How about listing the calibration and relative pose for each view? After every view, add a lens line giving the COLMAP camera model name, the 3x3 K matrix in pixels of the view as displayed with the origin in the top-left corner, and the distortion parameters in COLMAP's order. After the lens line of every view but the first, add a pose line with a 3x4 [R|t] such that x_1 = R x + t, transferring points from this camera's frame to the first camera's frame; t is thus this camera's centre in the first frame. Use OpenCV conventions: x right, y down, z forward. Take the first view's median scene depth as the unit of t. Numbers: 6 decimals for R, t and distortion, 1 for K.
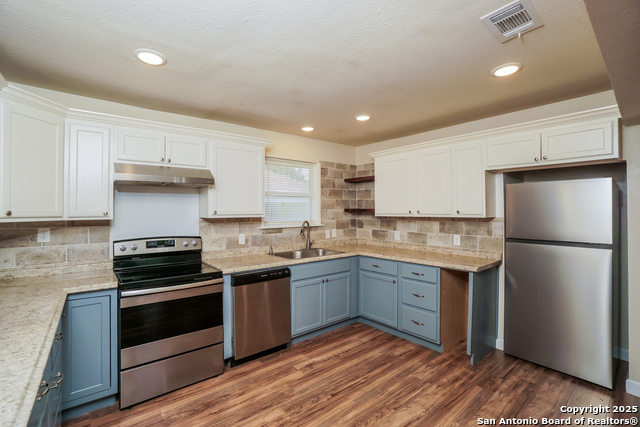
lens RADIAL K [[282.8, 0, 319.6], [0, 282.8, 212.9], [0, 0, 1]] dist [0.002914, 0.000443]
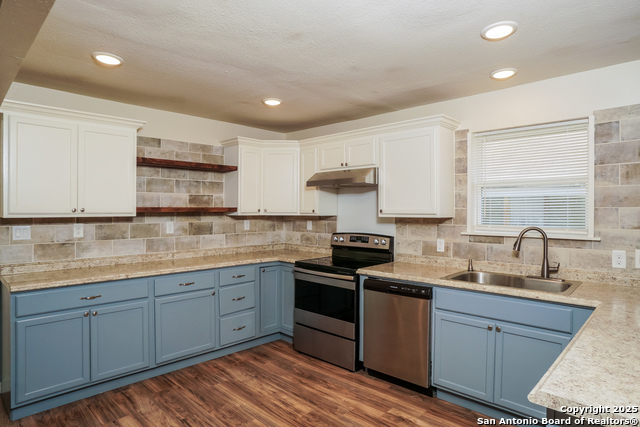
lens RADIAL K [[370.4, 0, 320.0], [0, 370.4, 212.9], [0, 0, 1]] dist [-0.023540, 0.000231]
pose [[0.159279, 0.008881, -0.987194, 0.801969], [-0.010564, 0.999918, 0.007291, -0.002242], [0.987177, 0.009267, 0.159360, 0.582943]]
